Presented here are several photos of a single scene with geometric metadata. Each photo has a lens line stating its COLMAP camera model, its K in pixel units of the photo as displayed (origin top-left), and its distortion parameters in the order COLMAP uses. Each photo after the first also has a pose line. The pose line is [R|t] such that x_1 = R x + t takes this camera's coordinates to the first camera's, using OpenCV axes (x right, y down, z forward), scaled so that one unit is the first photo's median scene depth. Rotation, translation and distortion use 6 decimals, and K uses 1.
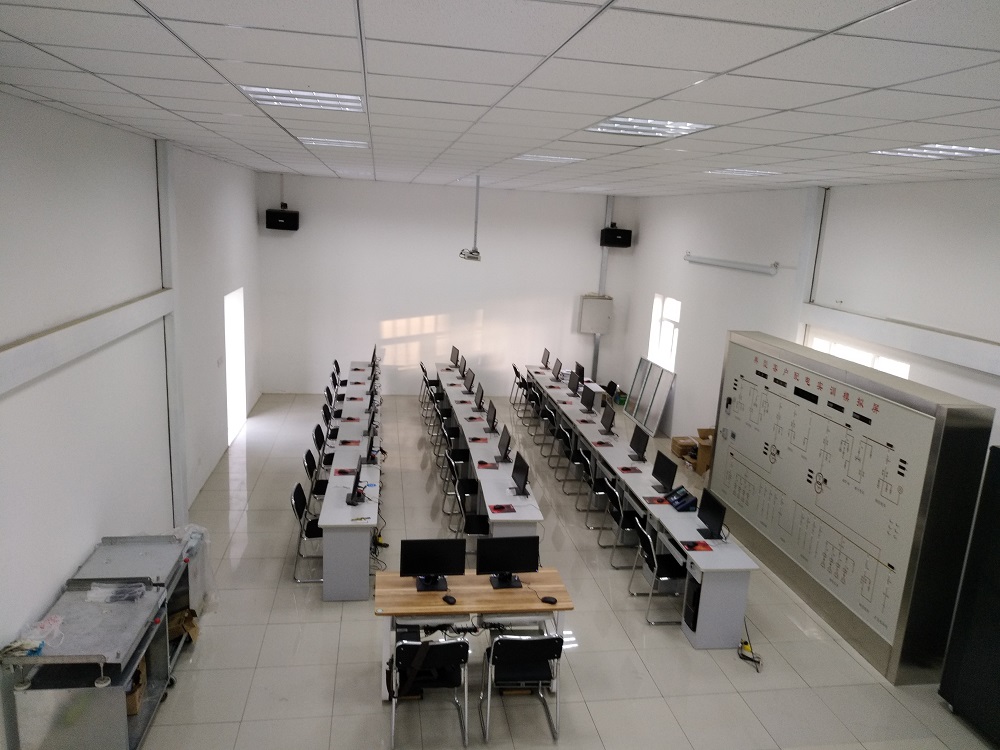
lens RADIAL K [[717.4, 0, 498.3], [0, 717.4, 379.8], [0, 0, 1]] dist [0.027770, -0.036503]
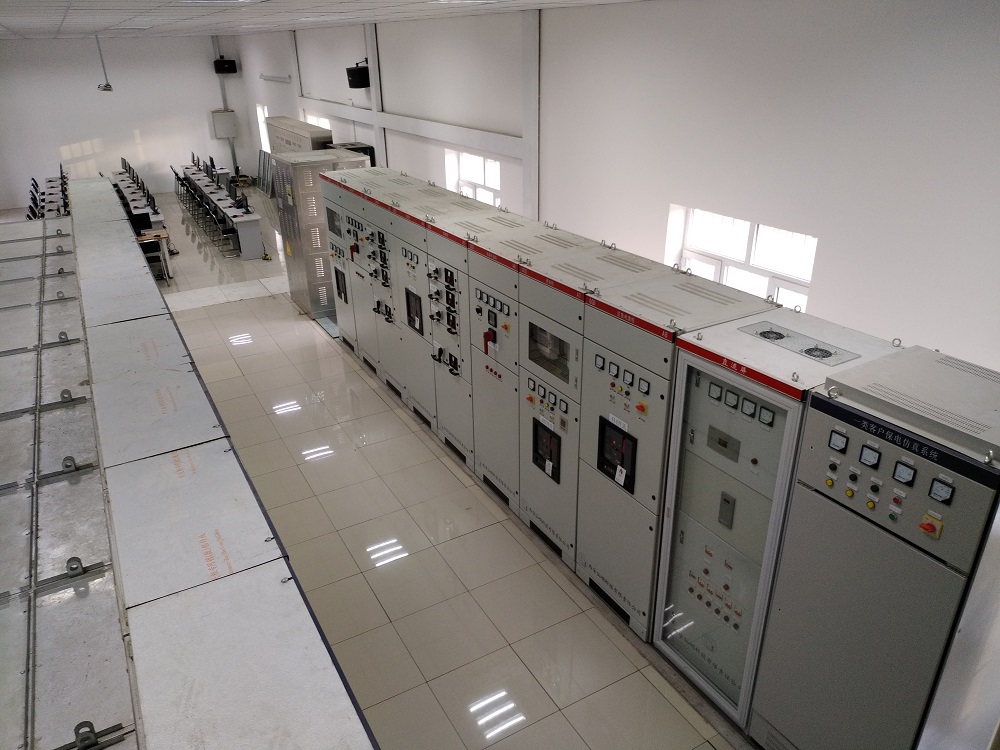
lens RADIAL K [[725.6, 0, 514.7], [0, 725.6, 375.3], [0, 0, 1]] dist [-0.034891, -0.001408]
pose [[0.926914, -0.211310, 0.310127, 0.131274], [0.138201, 0.960531, 0.241416, 0.135211], [-0.348900, -0.180911, 0.919532, -0.659109]]
